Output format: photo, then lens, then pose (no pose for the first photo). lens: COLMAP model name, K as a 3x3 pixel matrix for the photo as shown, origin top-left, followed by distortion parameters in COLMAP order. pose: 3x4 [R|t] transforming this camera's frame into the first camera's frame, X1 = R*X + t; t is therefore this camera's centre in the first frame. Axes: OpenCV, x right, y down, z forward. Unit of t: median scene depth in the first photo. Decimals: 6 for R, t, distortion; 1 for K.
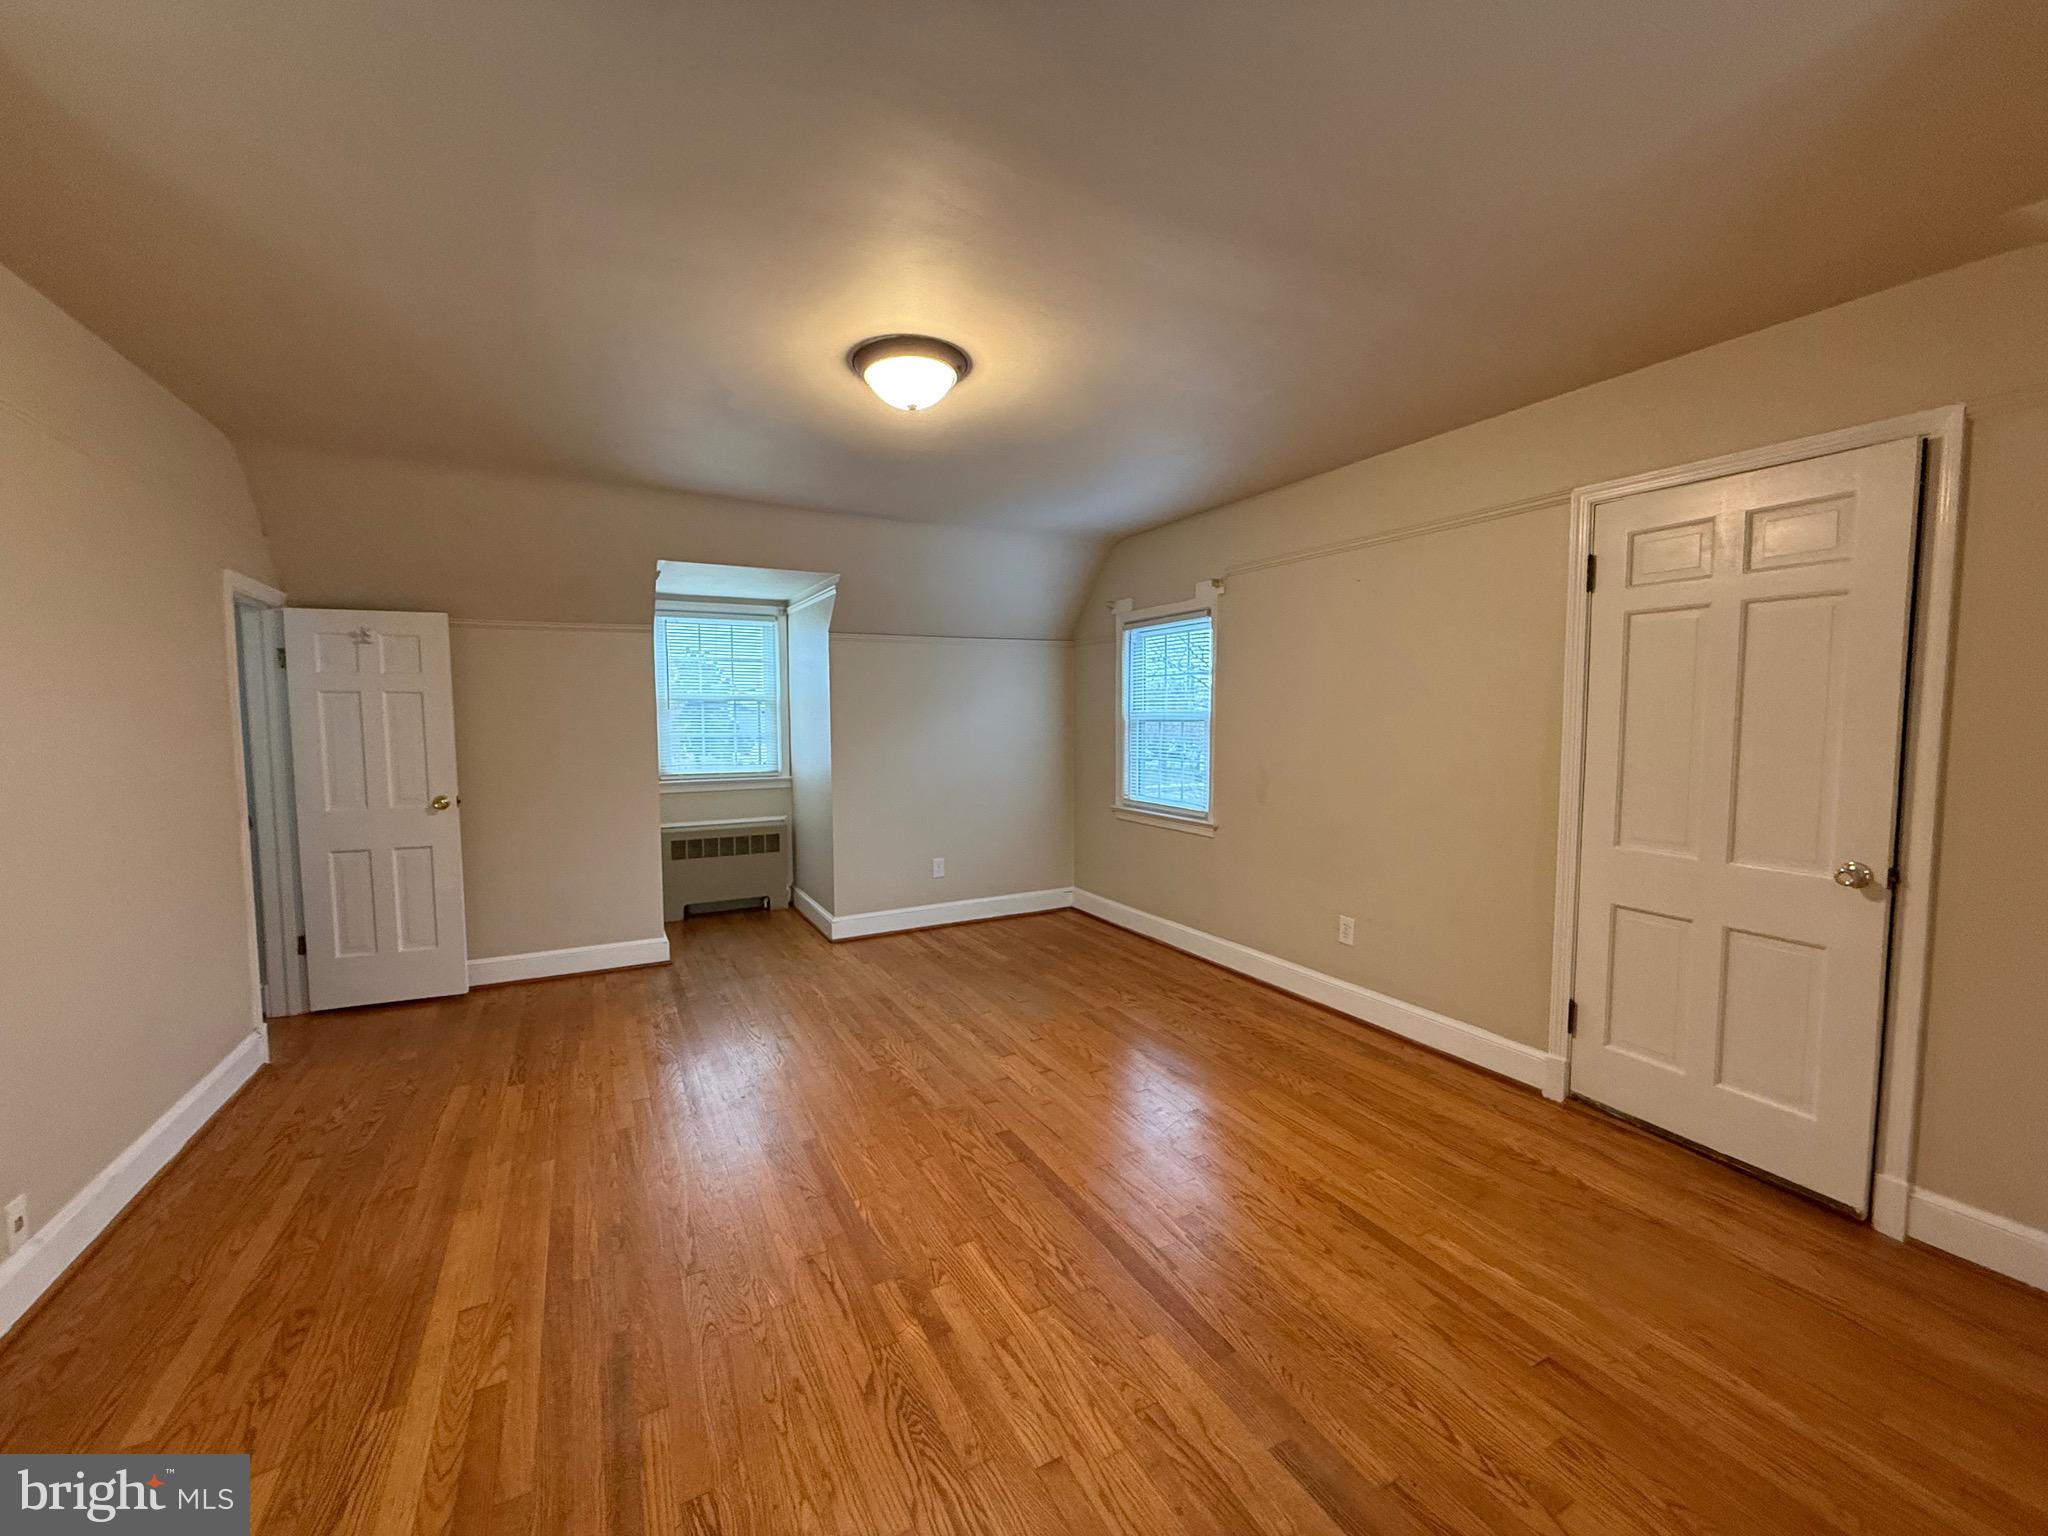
lens RADIAL K [[815.7, 0, 1021.9], [0, 815.7, 774.0], [0, 0, 1]] dist [-0.002699, 0.000049]
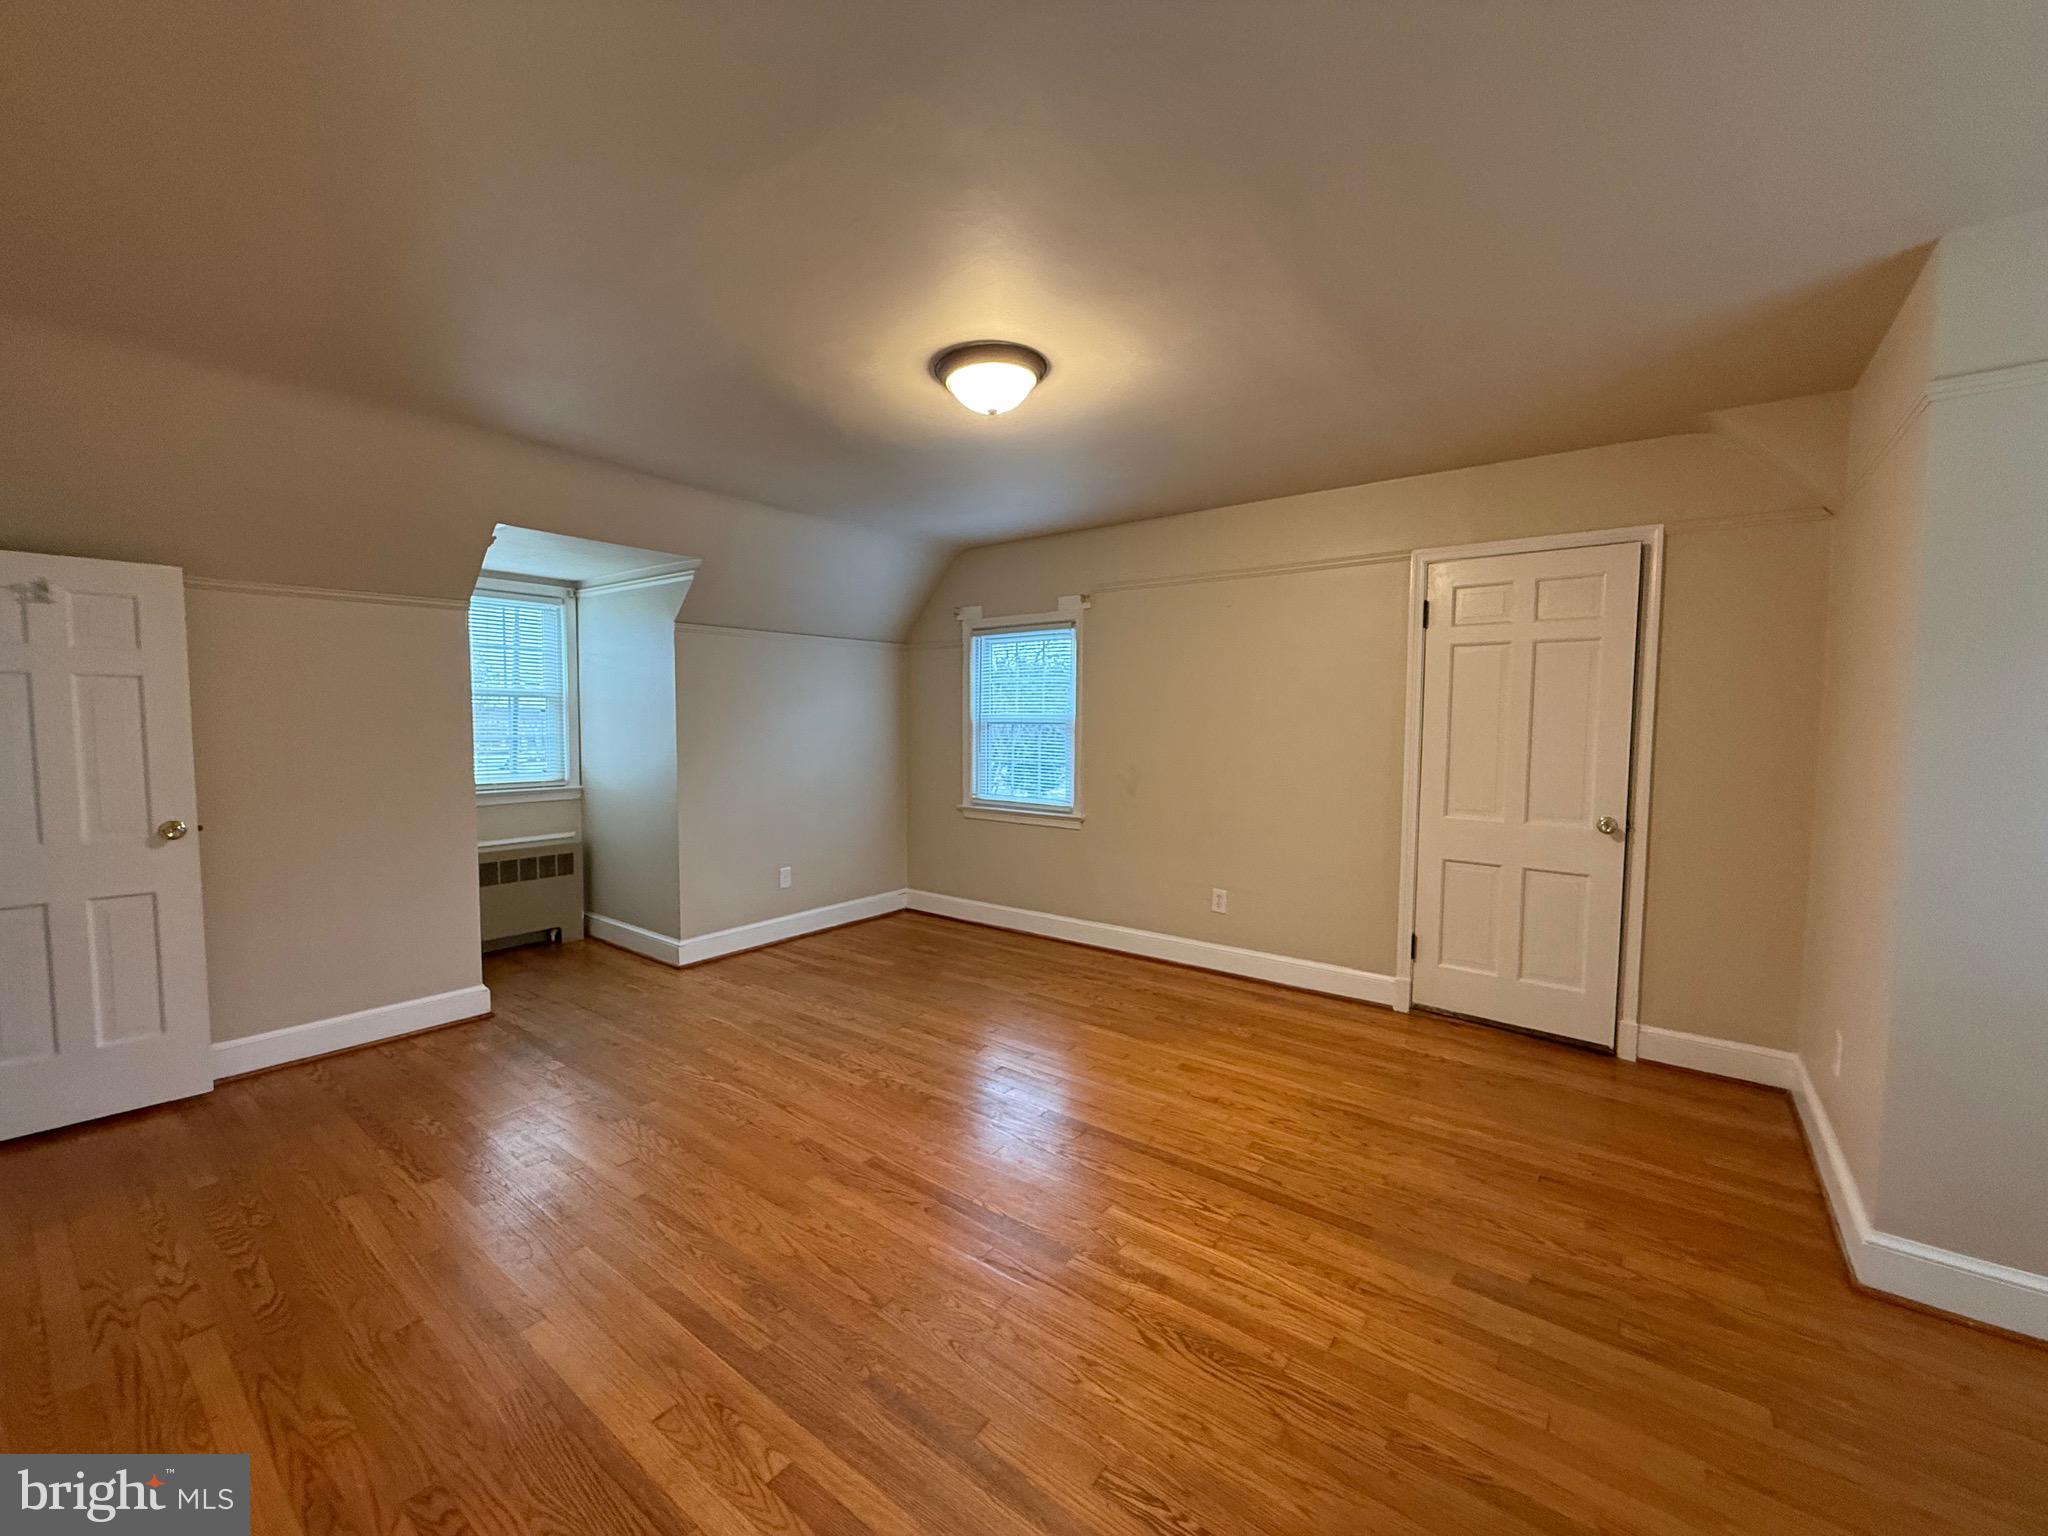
lens RADIAL K [[815.7, 0, 1019.7], [0, 815.7, 773.6], [0, 0, 1]] dist [-0.002699, 0.000049]
pose [[0.910326, -0.019476, 0.413434, -0.453935], [0.022096, 0.999755, -0.001557, 0.003870], [-0.413302, 0.010553, 0.910533, 0.052460]]
